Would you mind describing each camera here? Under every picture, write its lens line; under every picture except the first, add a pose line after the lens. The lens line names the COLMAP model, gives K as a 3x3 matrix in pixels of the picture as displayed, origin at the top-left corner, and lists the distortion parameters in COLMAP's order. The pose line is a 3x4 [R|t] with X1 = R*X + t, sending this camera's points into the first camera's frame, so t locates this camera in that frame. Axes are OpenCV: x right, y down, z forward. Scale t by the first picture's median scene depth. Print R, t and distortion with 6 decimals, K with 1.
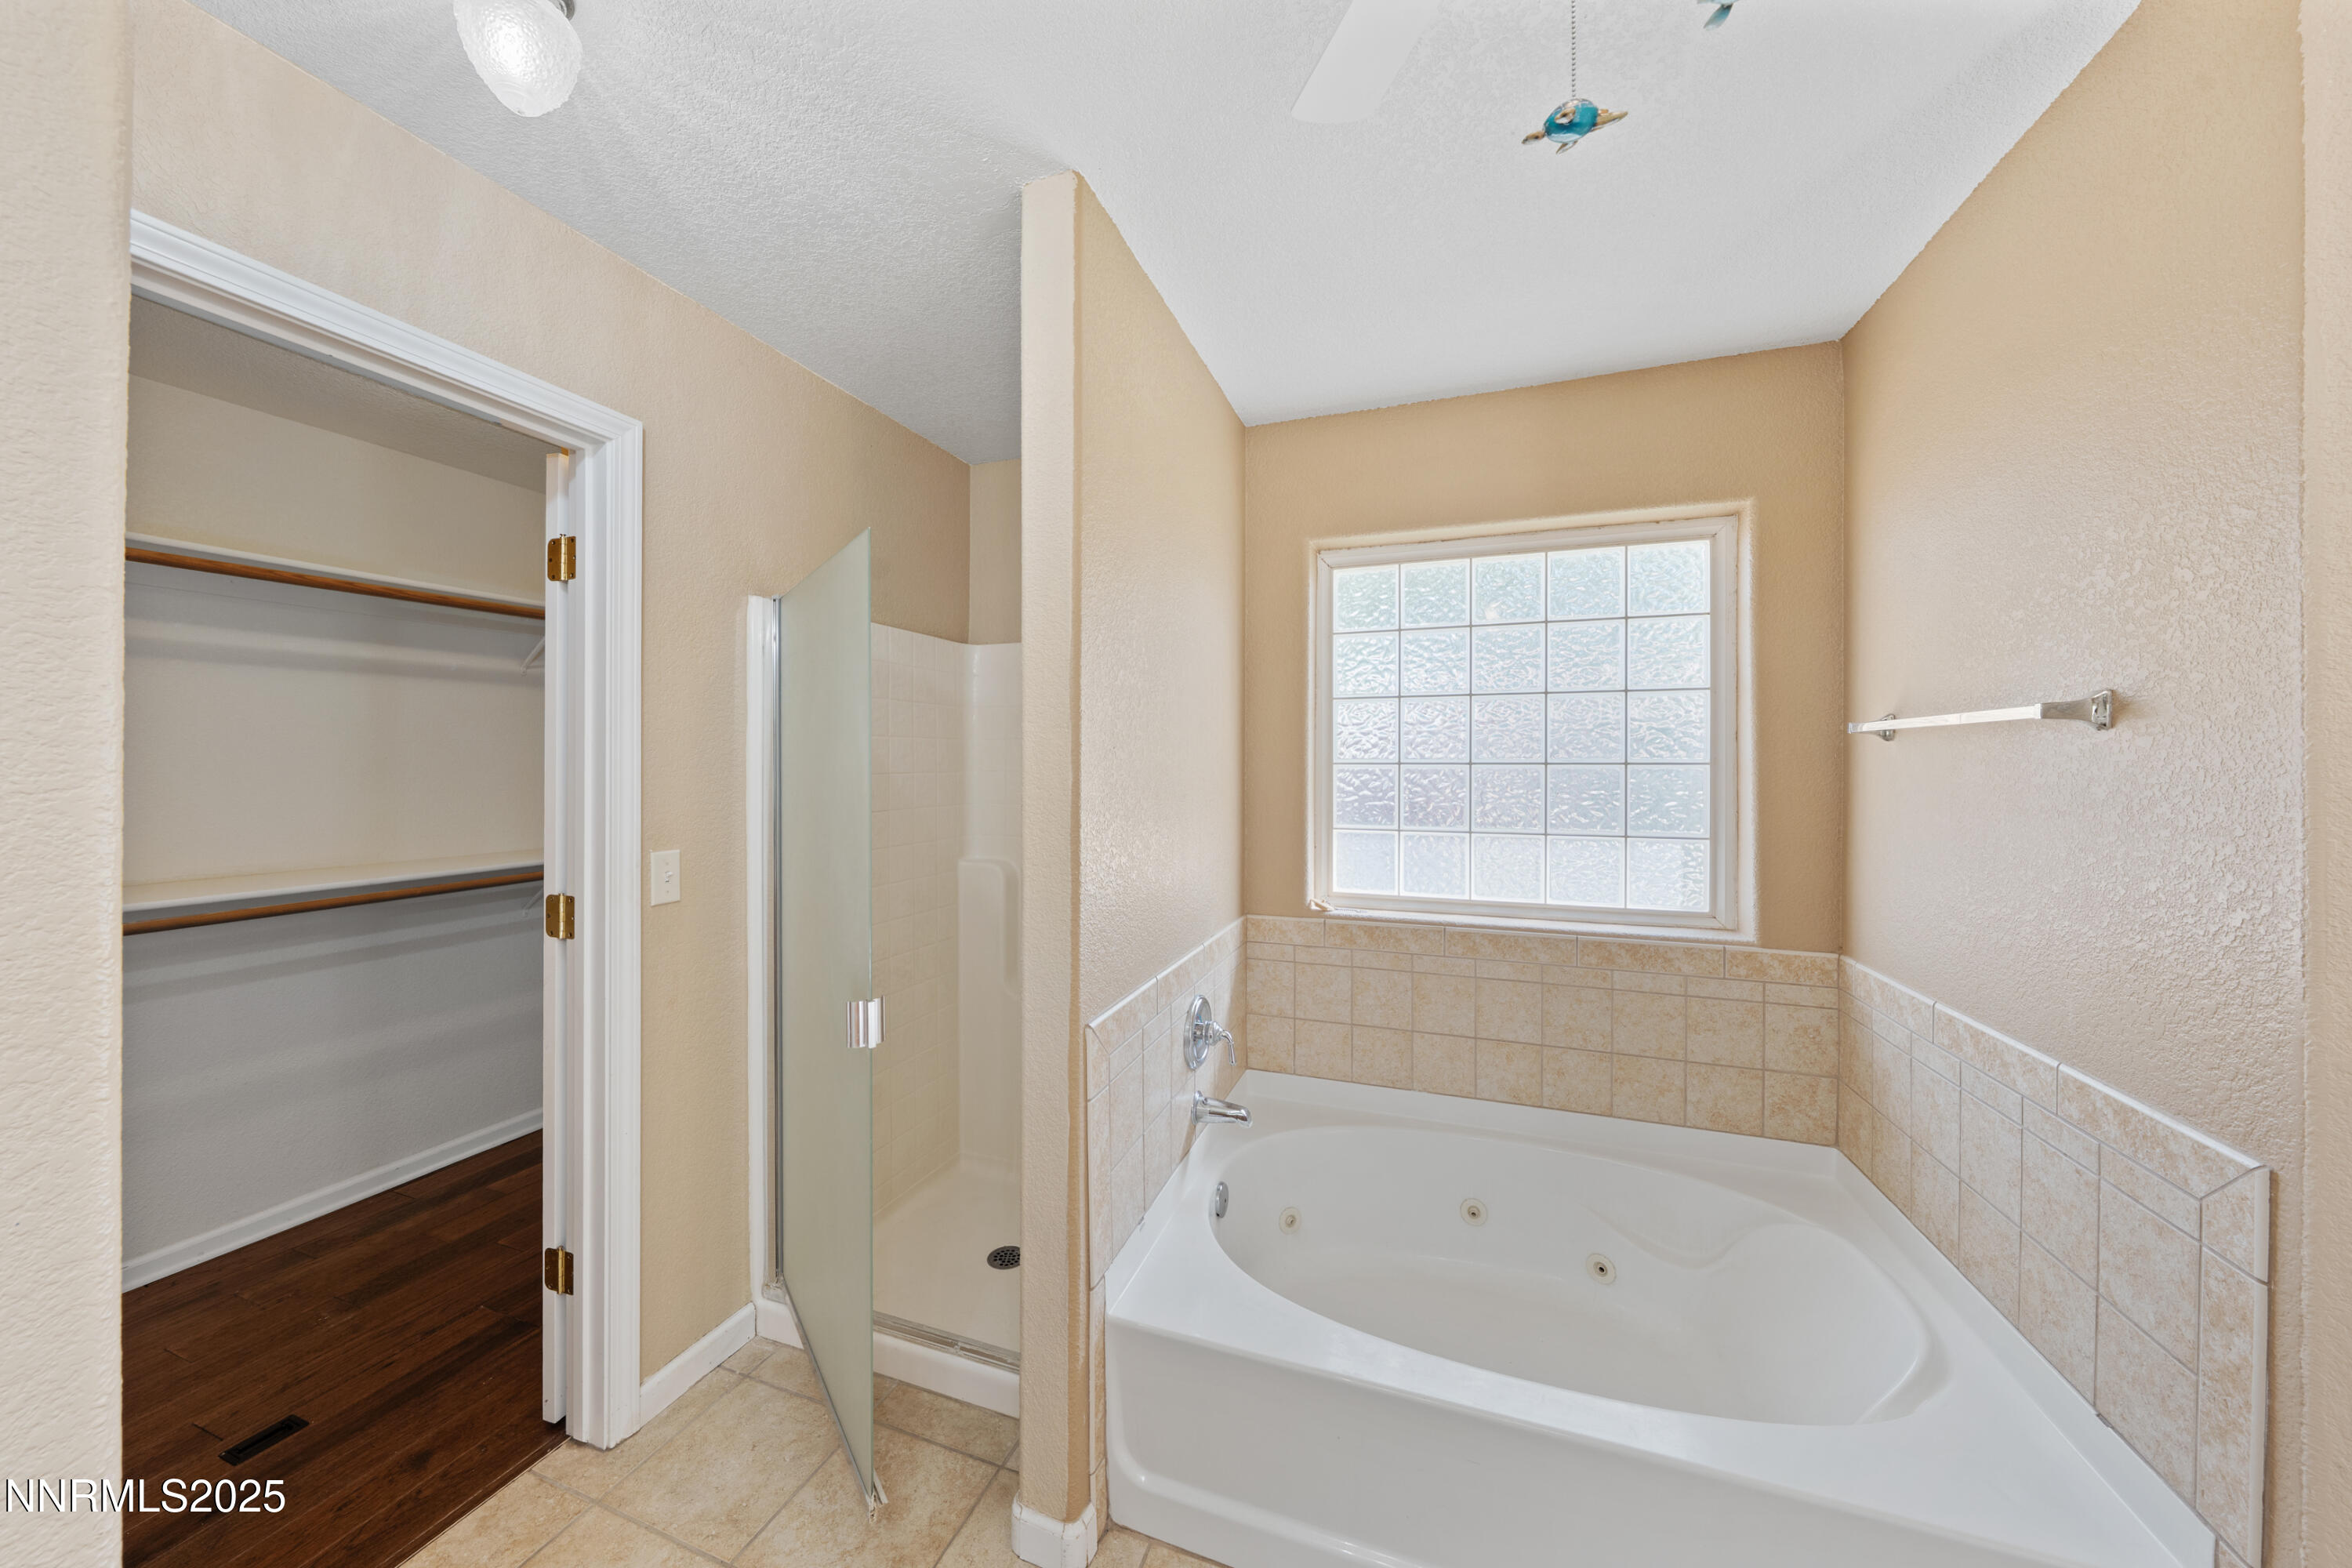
lens RADIAL K [[795.9, 0, 1165.5], [0, 795.9, 773.7], [0, 0, 1]] dist [-0.004339, -0.000166]
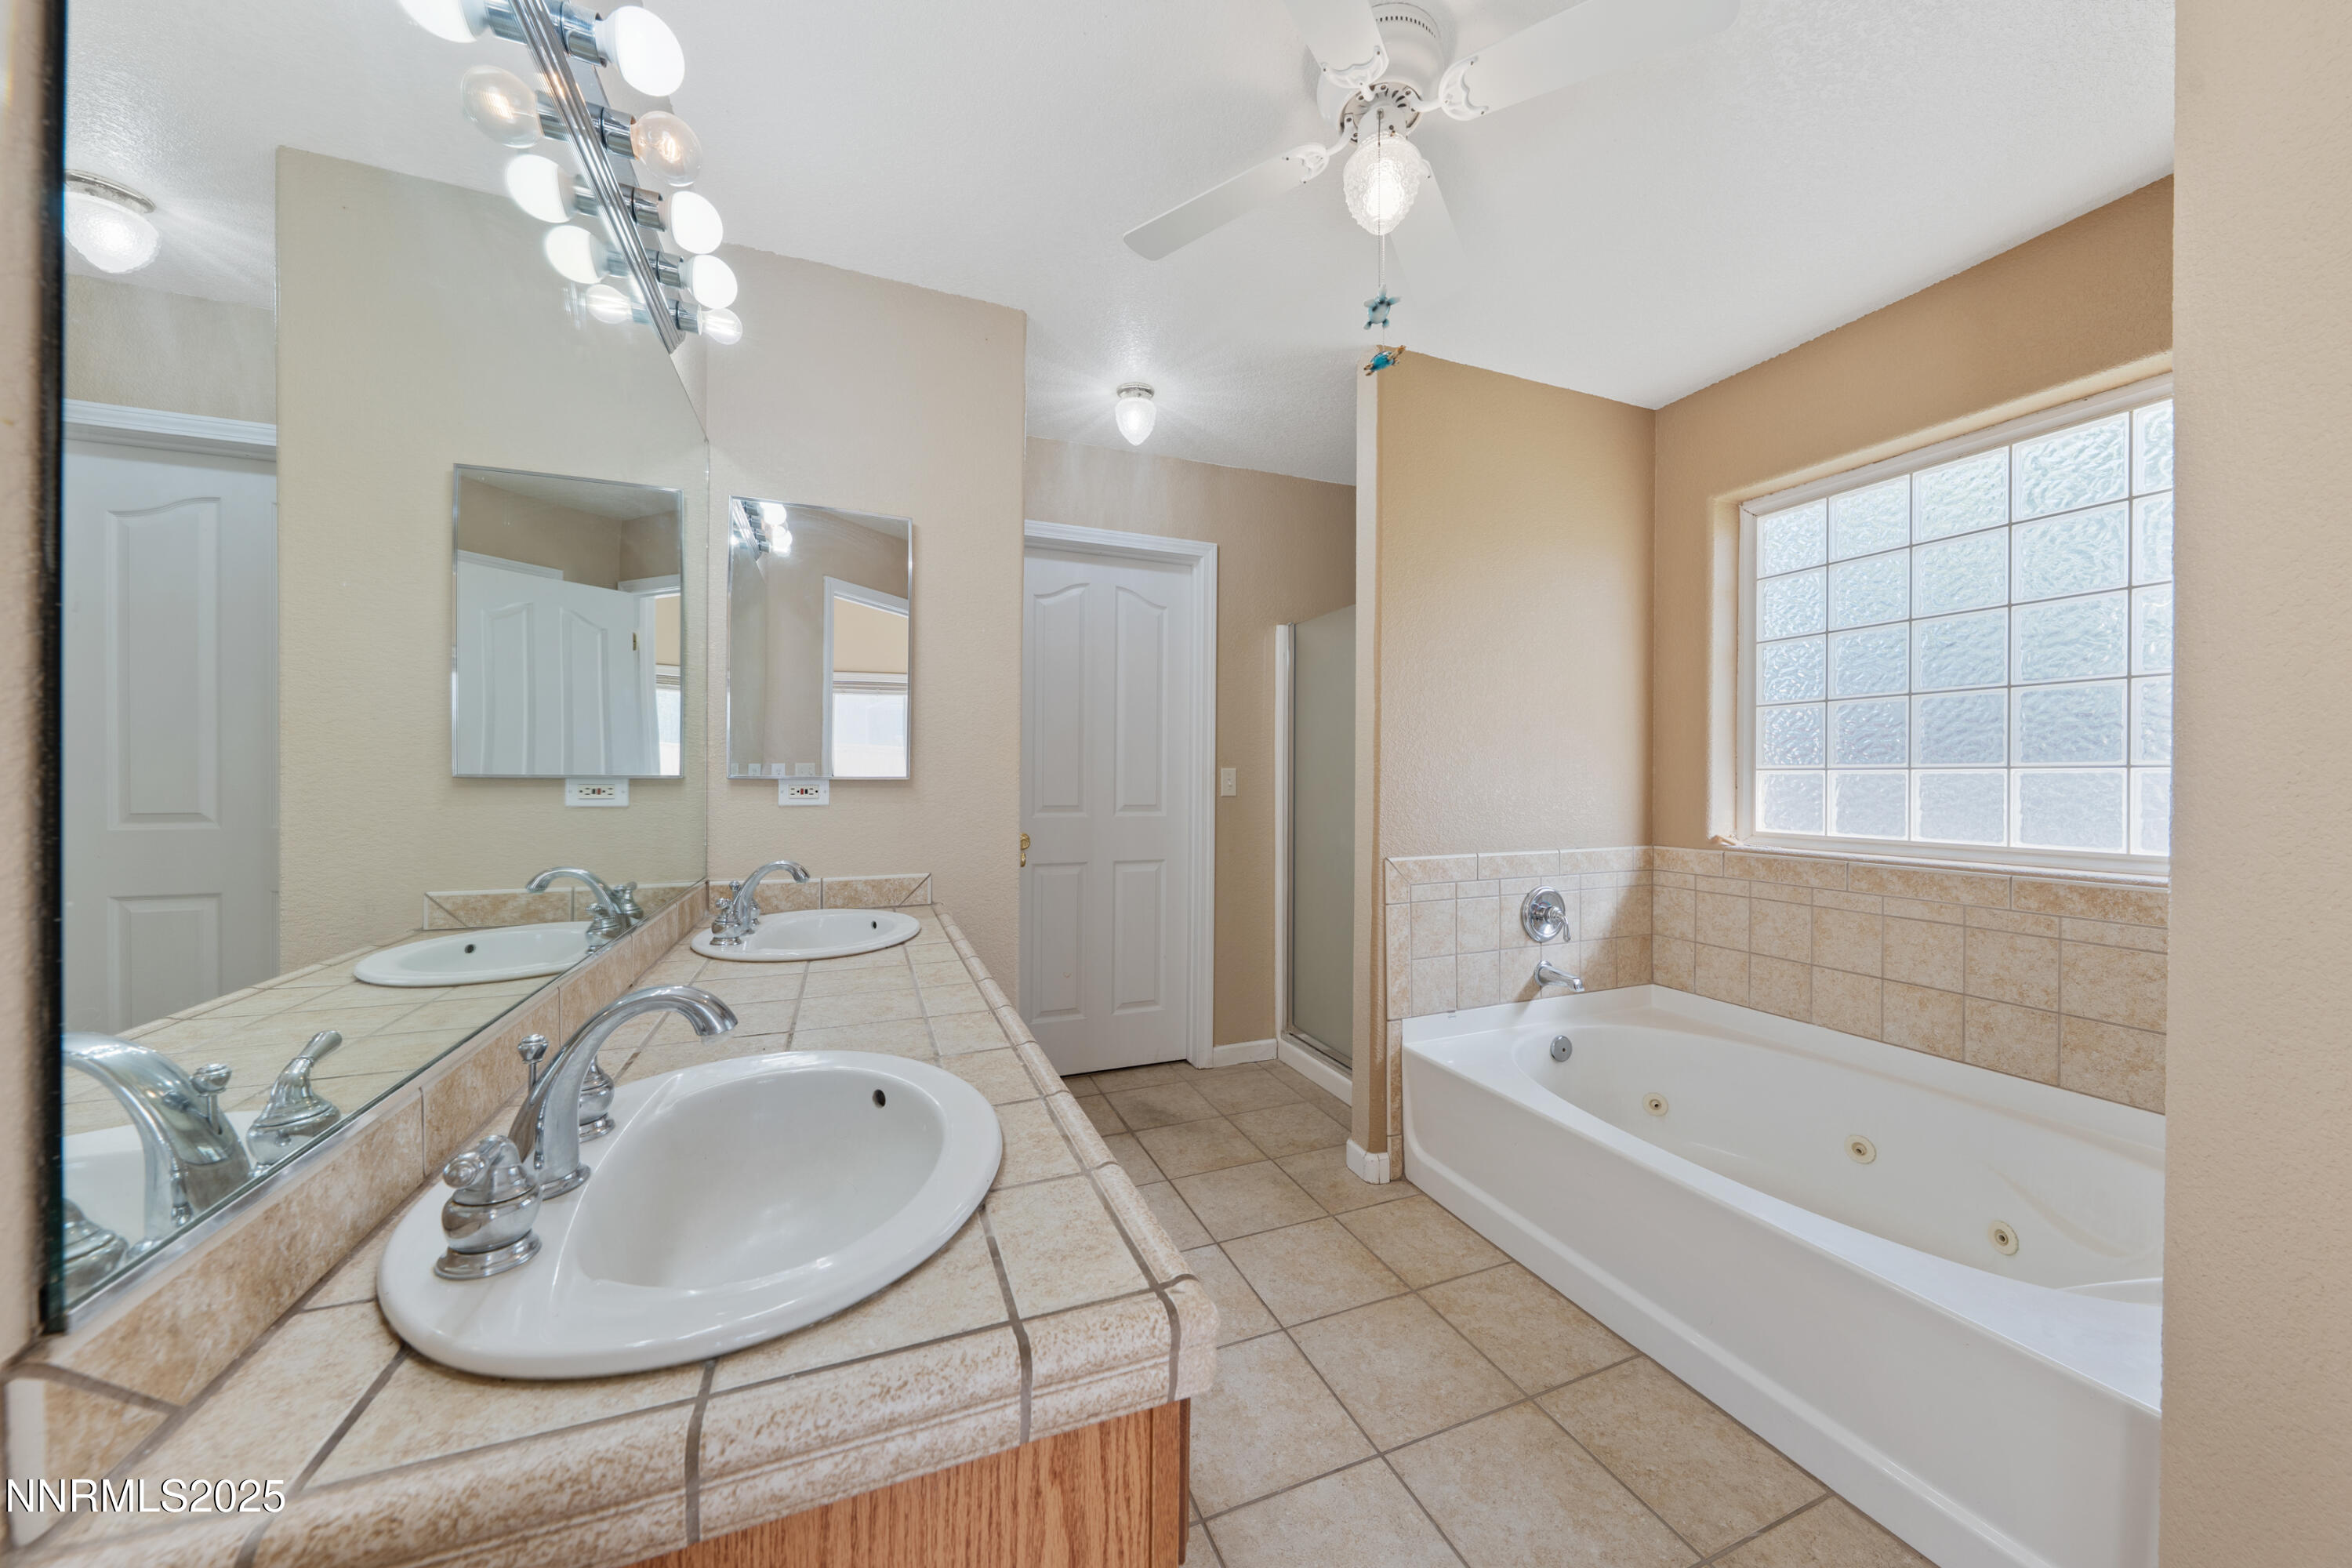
lens RADIAL K [[795.9, 0, 1181.2], [0, 795.9, 780.2], [0, 0, 1]] dist [-0.004339, -0.000166]
pose [[0.674068, 0.000276, -0.738670, 0.534872], [-0.006849, 0.999959, -0.005876, 0.107367], [0.738638, 0.009020, 0.674042, -0.272101]]
